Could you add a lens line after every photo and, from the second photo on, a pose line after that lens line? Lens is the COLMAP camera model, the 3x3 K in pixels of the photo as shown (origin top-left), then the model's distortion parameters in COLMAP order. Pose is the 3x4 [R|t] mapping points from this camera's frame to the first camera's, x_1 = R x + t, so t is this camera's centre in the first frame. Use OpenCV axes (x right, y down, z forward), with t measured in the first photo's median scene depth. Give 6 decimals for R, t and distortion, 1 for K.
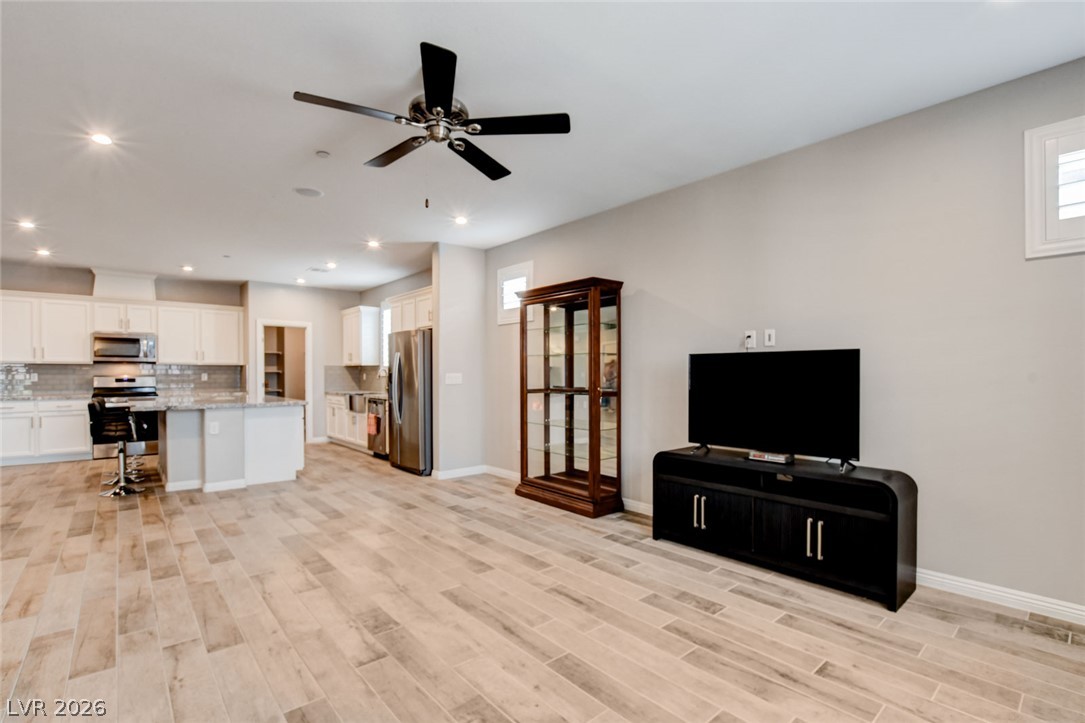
lens RADIAL K [[497.3, 0, 540.1], [0, 497.3, 371.7], [0, 0, 1]] dist [-0.024045, -0.000062]
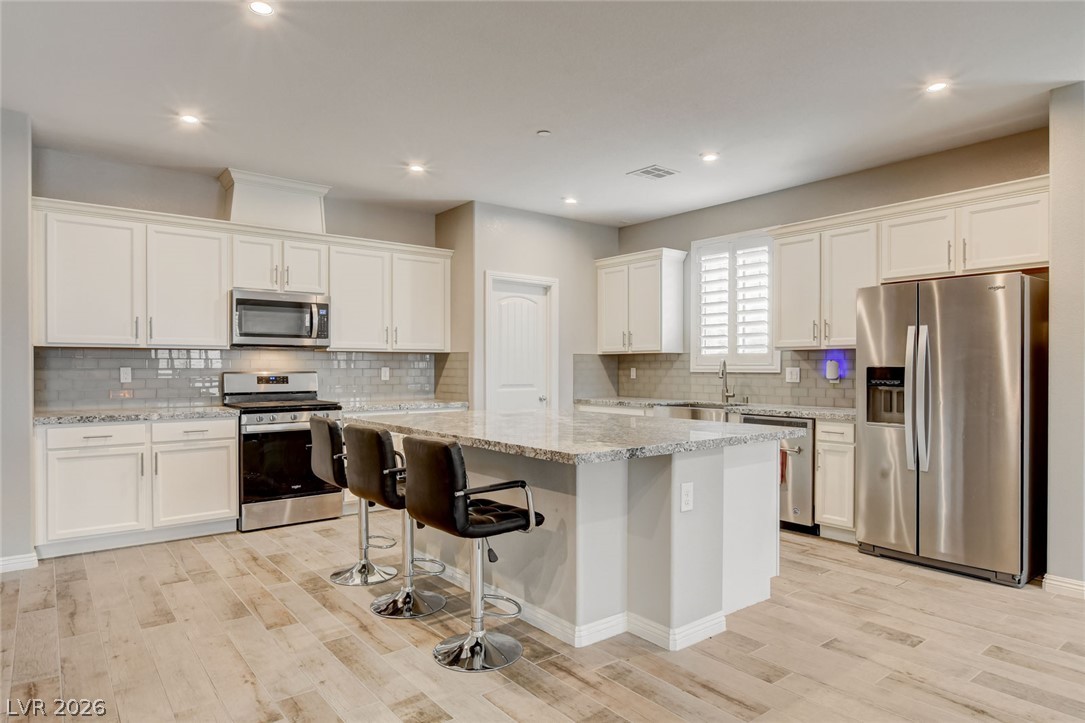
lens RADIAL K [[639.6, 0, 544.9], [0, 639.6, 365.1], [0, 0, 1]] dist [-0.007495, -0.000948]
pose [[0.999238, 0.001440, -0.038999, -0.678158], [-0.001467, 0.999999, -0.000680, 0.001133], [0.038998, 0.000736, 0.999239, 0.395491]]
